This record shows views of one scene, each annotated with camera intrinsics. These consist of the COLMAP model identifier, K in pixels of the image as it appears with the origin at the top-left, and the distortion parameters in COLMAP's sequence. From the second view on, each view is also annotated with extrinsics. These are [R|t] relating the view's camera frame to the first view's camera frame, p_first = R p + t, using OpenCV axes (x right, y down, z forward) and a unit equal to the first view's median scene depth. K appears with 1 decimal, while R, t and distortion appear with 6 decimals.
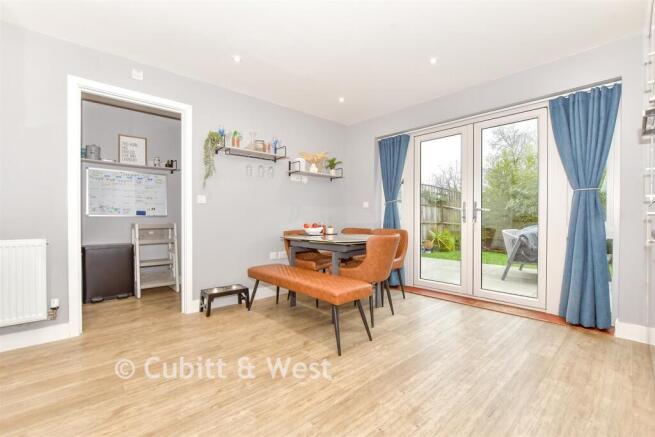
lens RADIAL K [[287.8, 0, 320.4], [0, 287.8, 218.6], [0, 0, 1]] dist [-0.003168, -0.000333]
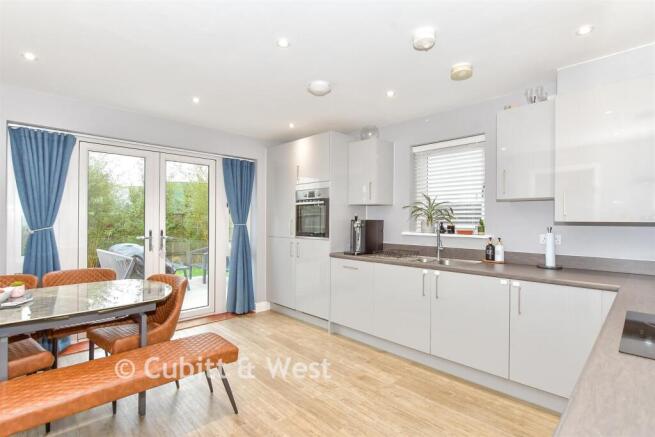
lens RADIAL K [[325.3, 0, 322.6], [0, 325.3, 220.1], [0, 0, 1]] dist [-0.000759, 0.000006]
pose [[-0.033606, -0.004812, 0.999424, -0.842676], [0.002724, 0.999984, 0.004907, -0.132678], [-0.999431, 0.002887, -0.033592, 0.637666]]
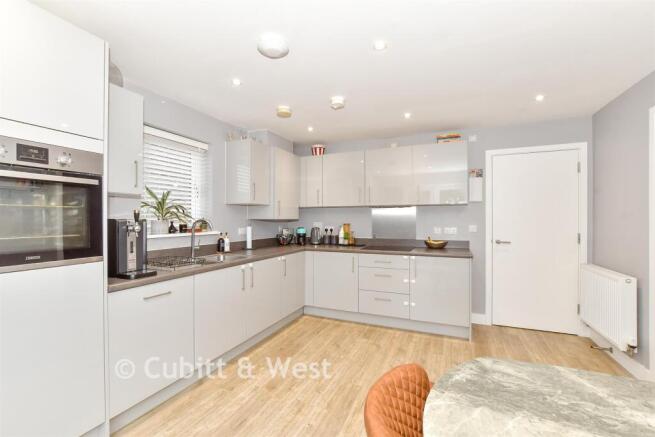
lens RADIAL K [[287.8, 0, 320.4], [0, 287.8, 218.6], [0, 0, 1]] dist [-0.003168, -0.000333]
pose [[-0.917255, -0.004056, -0.398281, 0.466047], [-0.007178, 0.999954, 0.006348, -0.136613], [0.398237, 0.008681, -0.917242, 1.358933]]
